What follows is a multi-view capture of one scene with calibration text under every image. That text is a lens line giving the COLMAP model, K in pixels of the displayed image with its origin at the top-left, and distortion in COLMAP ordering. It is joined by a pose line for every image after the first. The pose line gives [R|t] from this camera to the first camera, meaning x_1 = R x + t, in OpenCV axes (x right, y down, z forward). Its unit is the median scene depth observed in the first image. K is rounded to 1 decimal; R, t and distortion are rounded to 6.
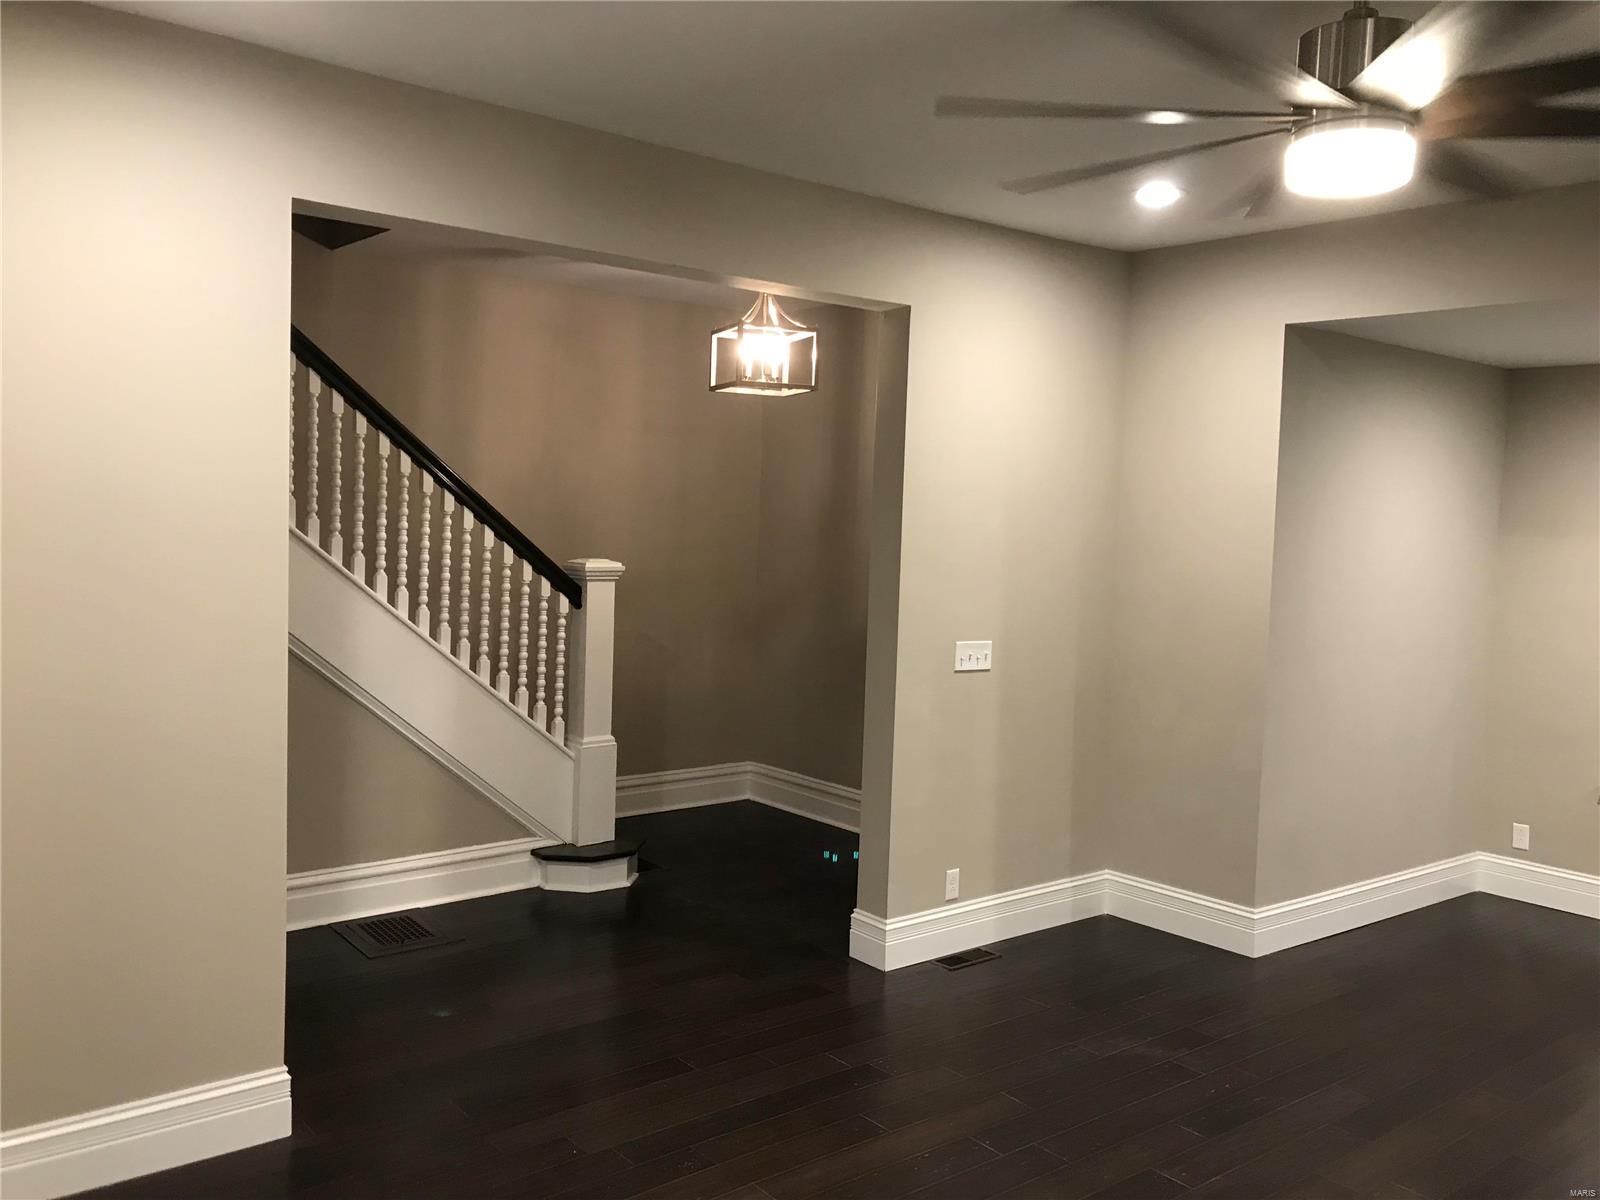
lens RADIAL K [[1323.5, 0, 795.4], [0, 1323.5, 593.6], [0, 0, 1]] dist [0.076639, -0.102418]
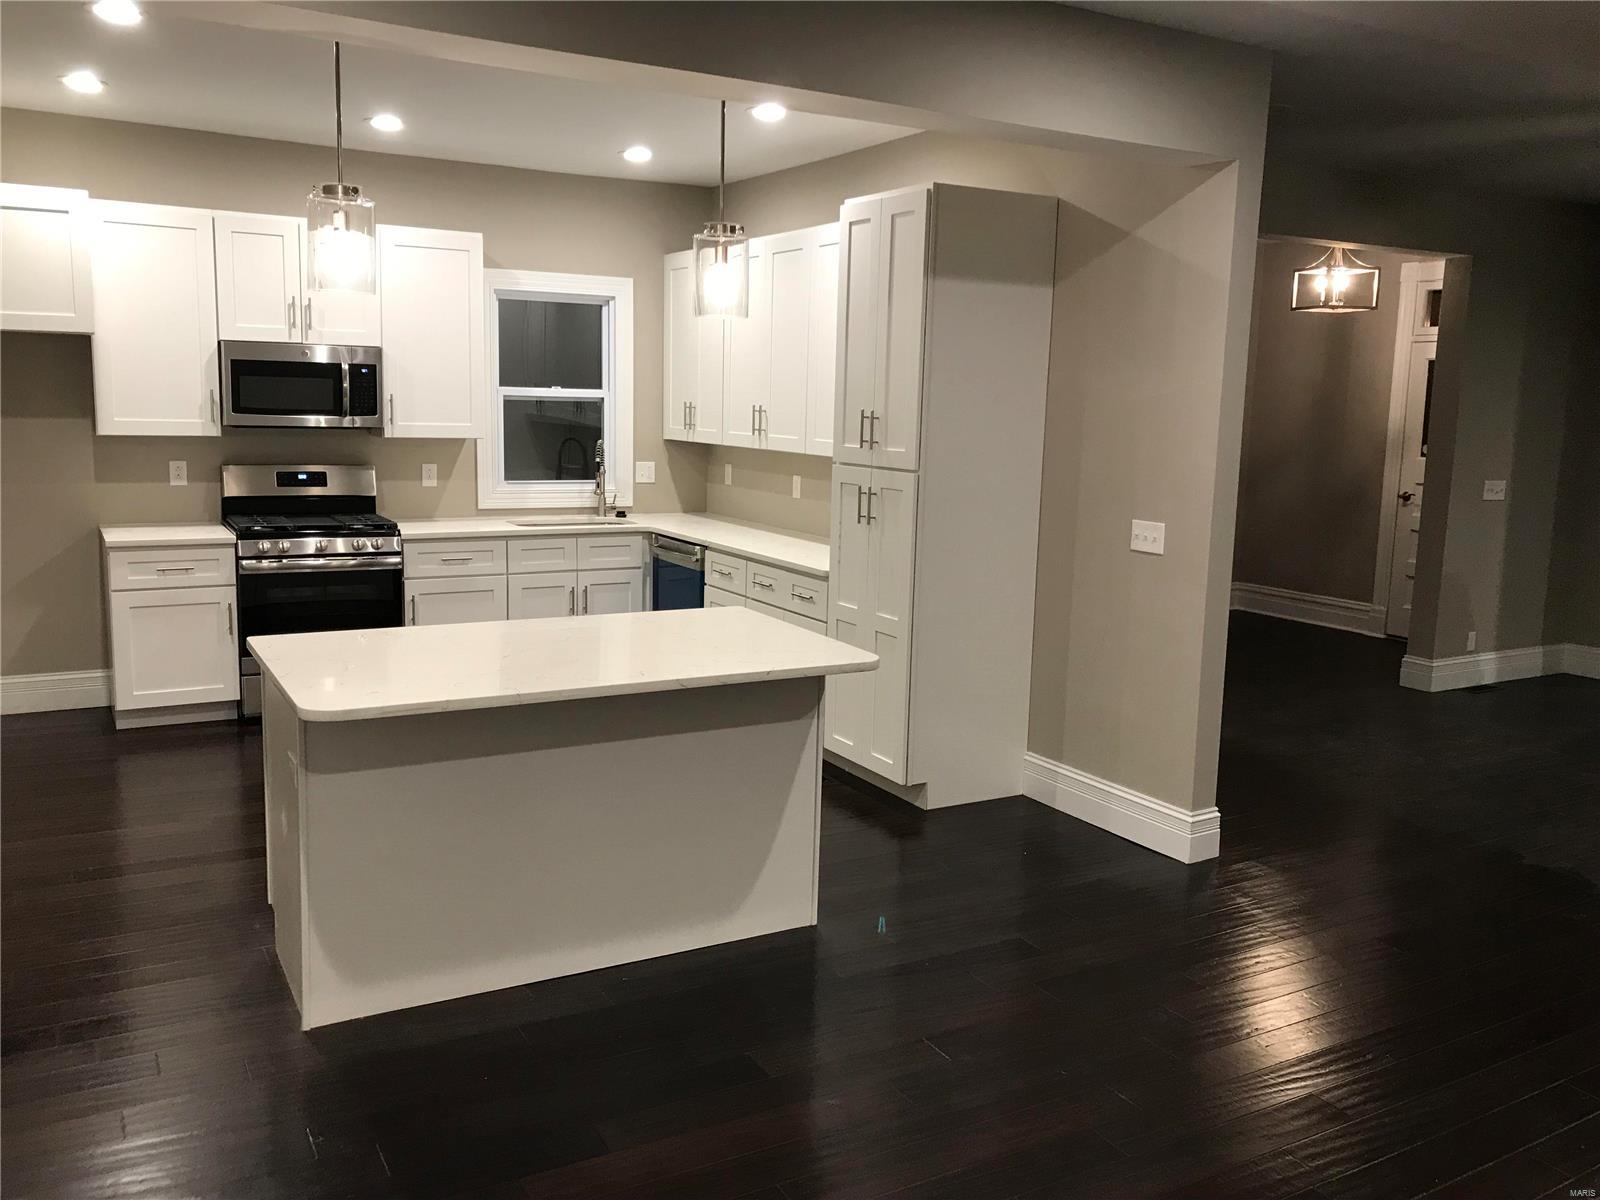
lens RADIAL K [[1324.5, 0, 795.0], [0, 1324.5, 593.9], [0, 0, 1]] dist [0.031919, -0.002146]
pose [[0.987277, 0.014636, -0.158336, -0.397626], [-0.000785, 0.996192, 0.087188, 0.032588], [0.159009, -0.085955, 0.983528, -0.604285]]
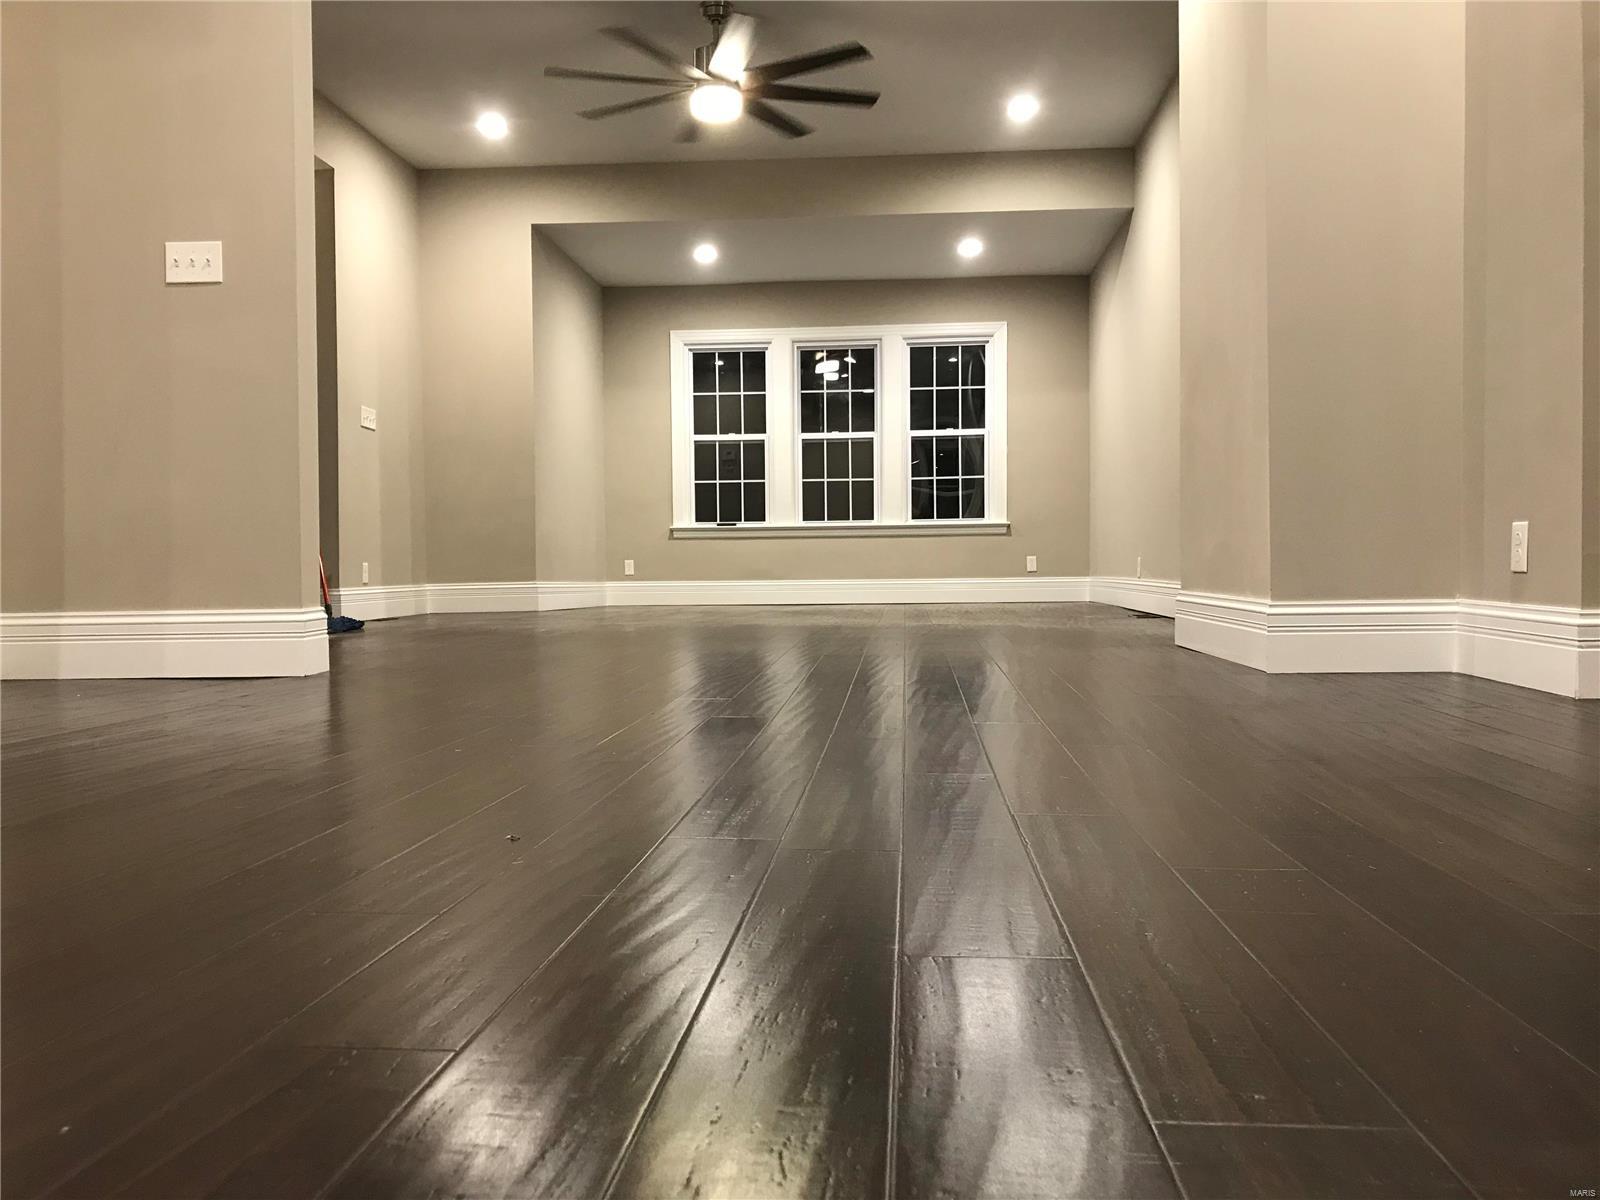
lens RADIAL K [[1323.5, 0, 791.5], [0, 1323.5, 597.6], [0, 0, 1]] dist [0.059935, -0.095880]
pose [[0.694914, -0.050774, 0.717298, -0.601129], [0.074352, 0.997231, -0.001443, 0.279676], [-0.715239, 0.054335, 0.696765, -0.349925]]
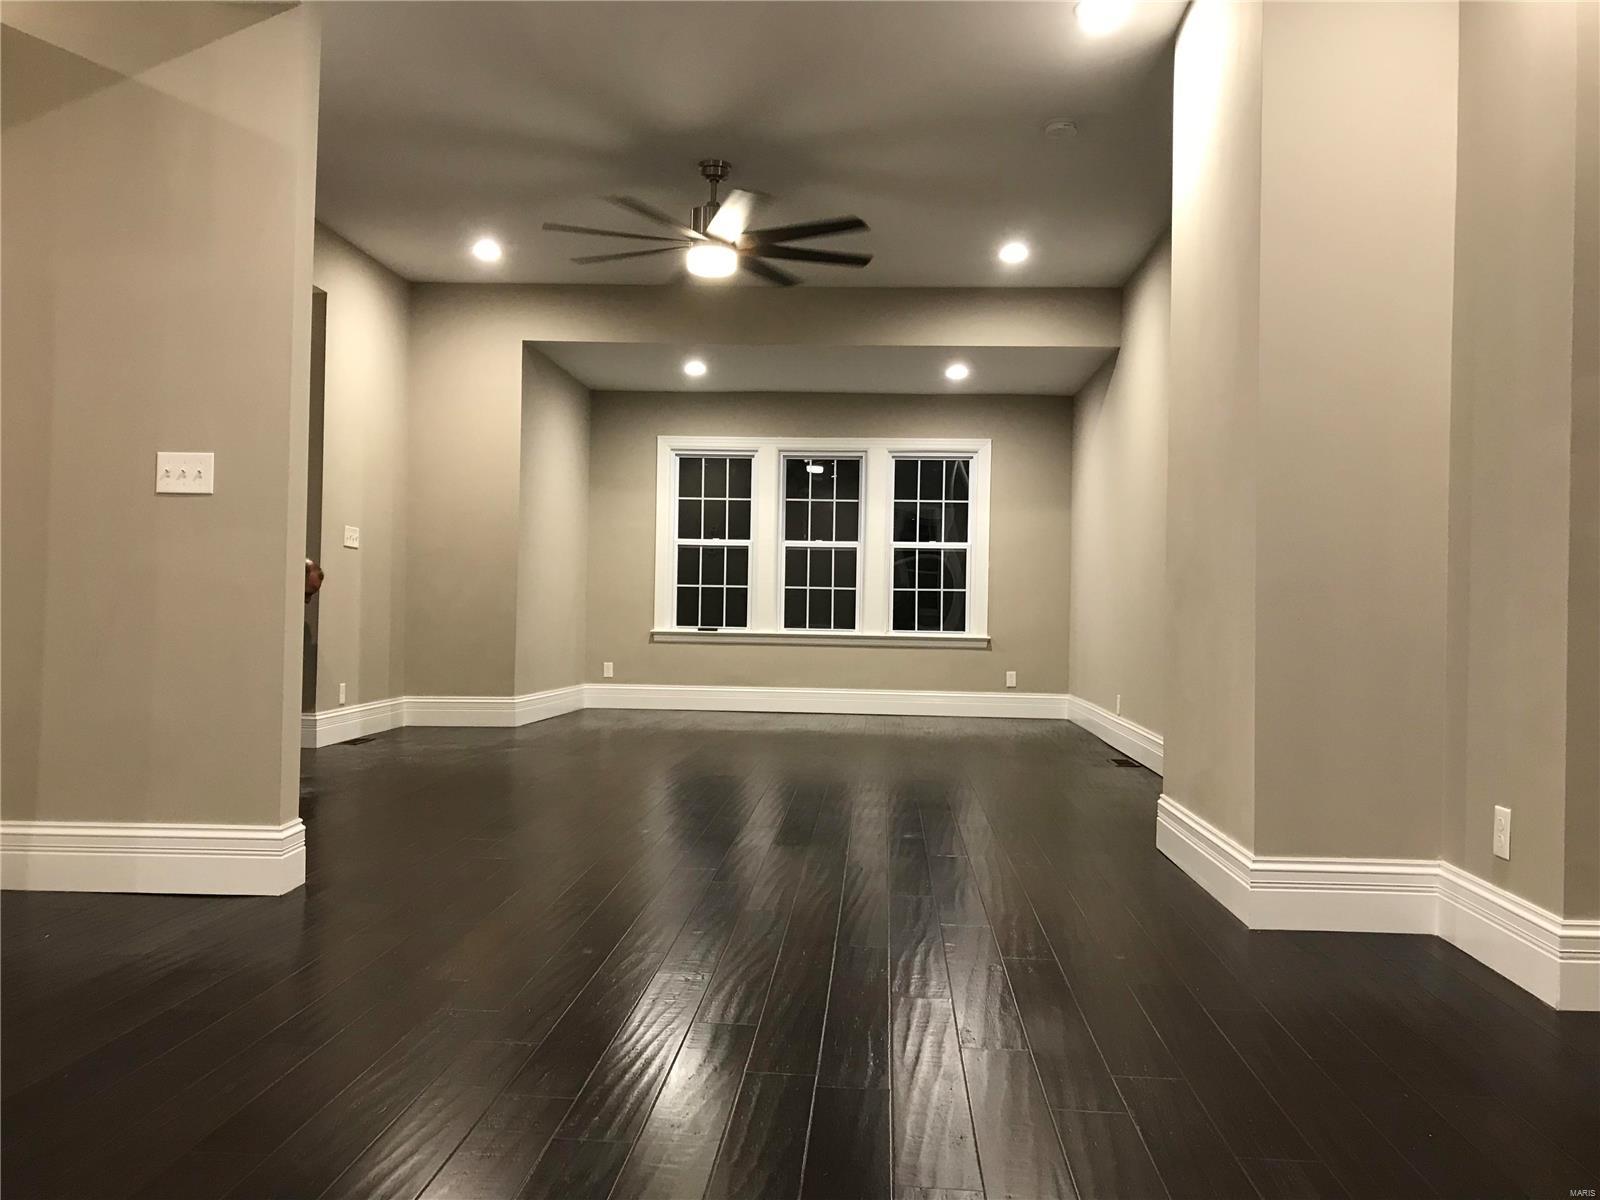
lens RADIAL K [[1323.5, 0, 795.4], [0, 1323.5, 593.6], [0, 0, 1]] dist [0.076639, -0.102418]
pose [[0.680855, -0.008589, 0.732368, -0.603212], [0.046835, 0.998395, -0.031832, 0.177438], [-0.730920, 0.055973, 0.680164, -0.352114]]
